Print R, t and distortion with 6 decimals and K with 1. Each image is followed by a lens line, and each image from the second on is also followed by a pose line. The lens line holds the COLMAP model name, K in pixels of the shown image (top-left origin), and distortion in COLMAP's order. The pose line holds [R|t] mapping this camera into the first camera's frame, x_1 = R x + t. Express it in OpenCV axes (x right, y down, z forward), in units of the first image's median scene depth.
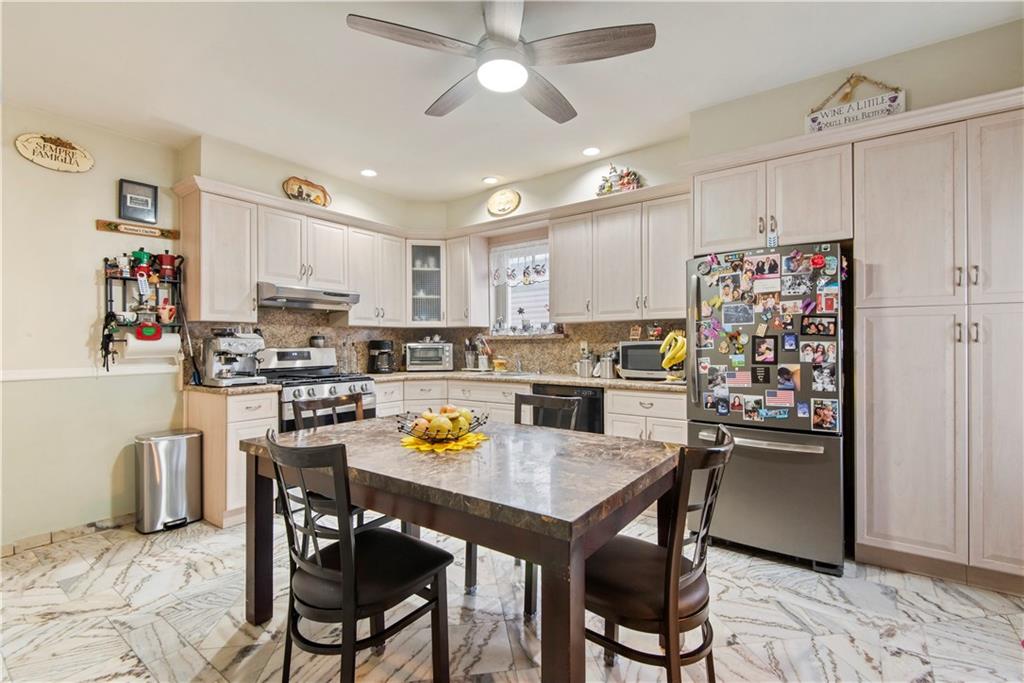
lens RADIAL K [[462.7, 0, 514.3], [0, 462.7, 334.9], [0, 0, 1]] dist [0.033158, -0.027349]
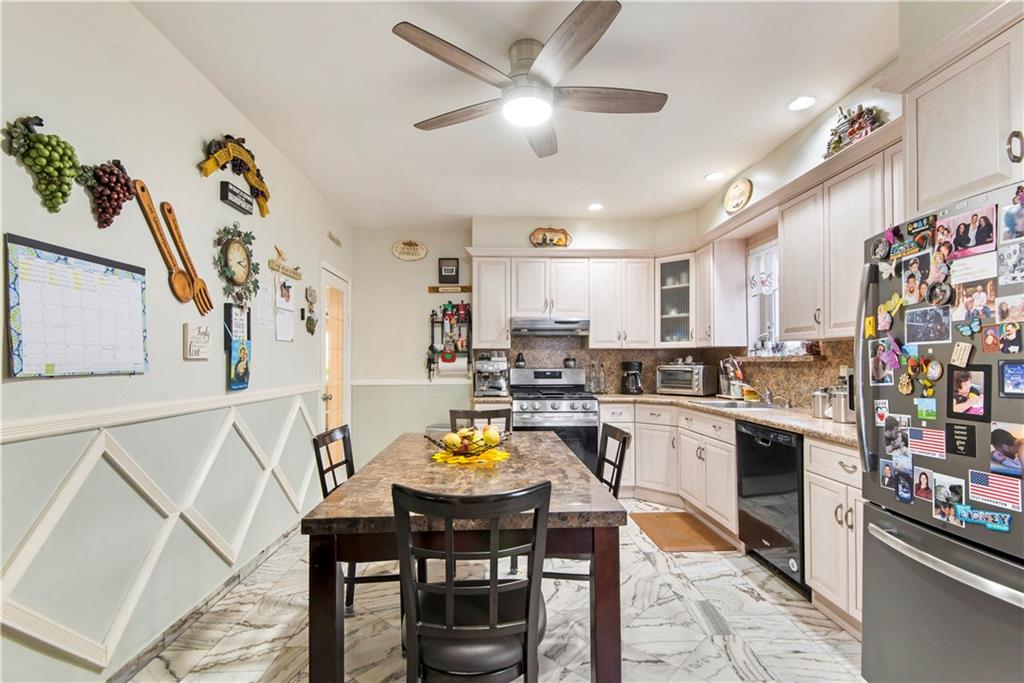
lens RADIAL K [[470.8, 0, 512.0], [0, 470.8, 341.5], [0, 0, 1]] dist [0.053023, -0.030086]
pose [[0.620419, -0.027766, -0.783779, 0.529039], [0.012543, 0.999597, -0.025482, -0.014147], [0.784171, 0.005978, 0.620517, 0.215505]]
